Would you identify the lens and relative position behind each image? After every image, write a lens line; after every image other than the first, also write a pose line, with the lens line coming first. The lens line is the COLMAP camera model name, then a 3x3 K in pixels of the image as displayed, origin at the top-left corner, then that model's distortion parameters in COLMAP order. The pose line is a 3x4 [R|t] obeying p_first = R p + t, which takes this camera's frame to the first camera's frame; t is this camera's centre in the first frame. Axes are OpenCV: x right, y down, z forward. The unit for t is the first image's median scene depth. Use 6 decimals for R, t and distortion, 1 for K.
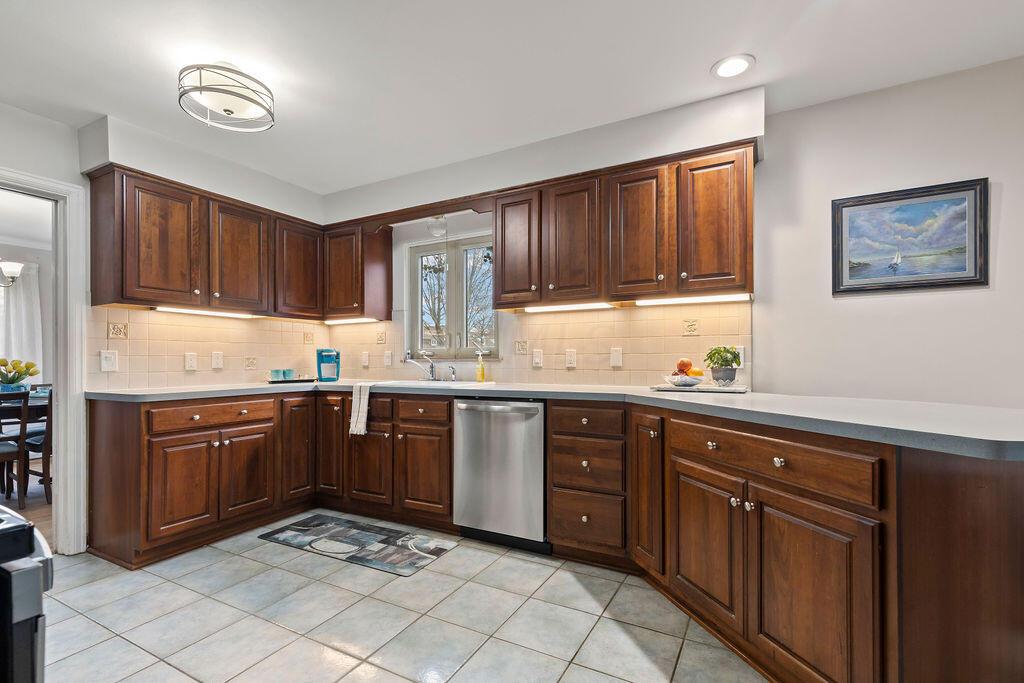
lens RADIAL K [[475.5, 0, 529.5], [0, 475.5, 360.0], [0, 0, 1]] dist [0.012017, -0.001361]
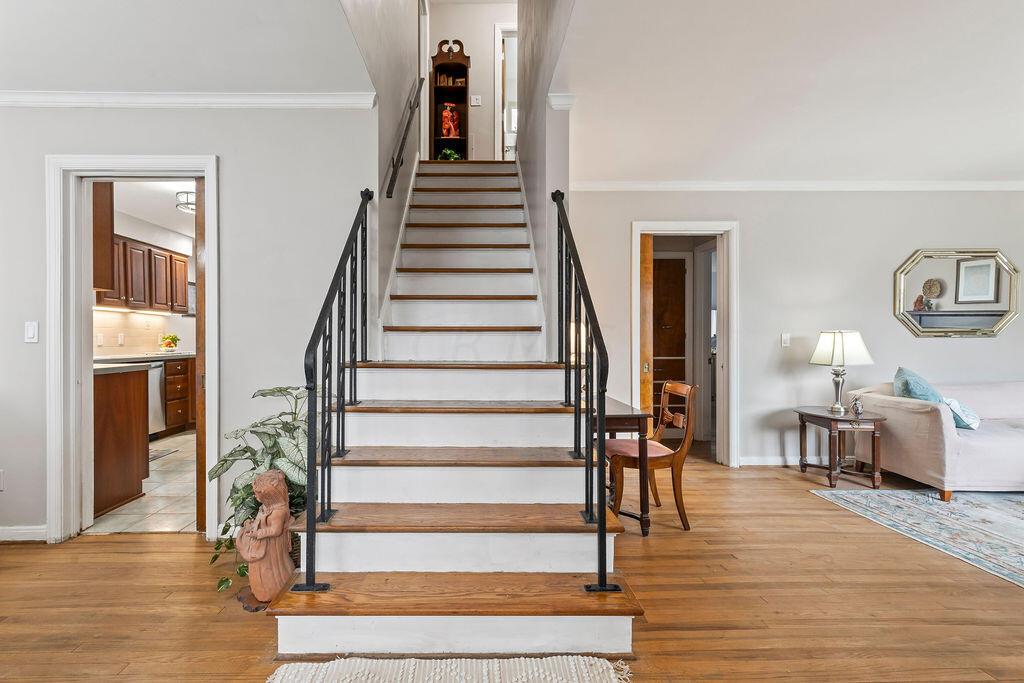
lens RADIAL K [[475.5, 0, 480.4], [0, 475.5, 342.6], [0, 0, 1]] dist [0.012017, -0.001361]
pose [[-0.460288, -0.002170, 0.887767, -2.387028], [0.002891, 0.999988, 0.003943, 0.006016], [-0.887765, 0.004382, -0.460277, 0.734988]]
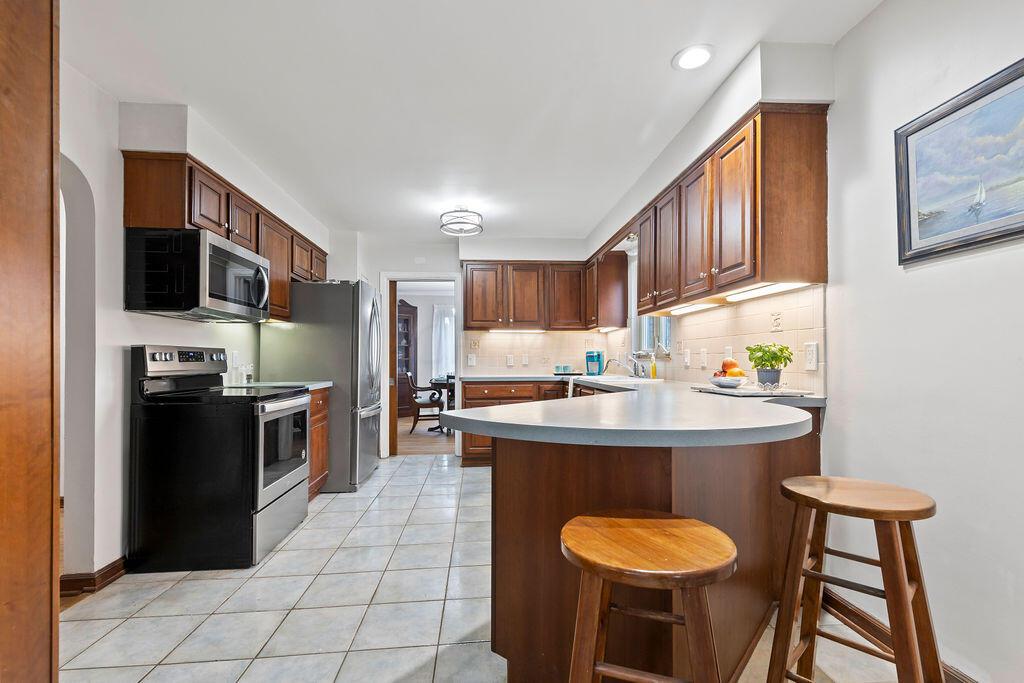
lens RADIAL K [[475.5, 0, 511.6], [0, 475.5, 357.0], [0, 0, 1]] dist [0.012017, -0.001361]
pose [[0.523750, -0.005316, -0.851856, 0.900432], [0.003036, 0.999986, -0.004374, -0.001976], [0.851867, -0.000295, 0.523758, 0.151474]]
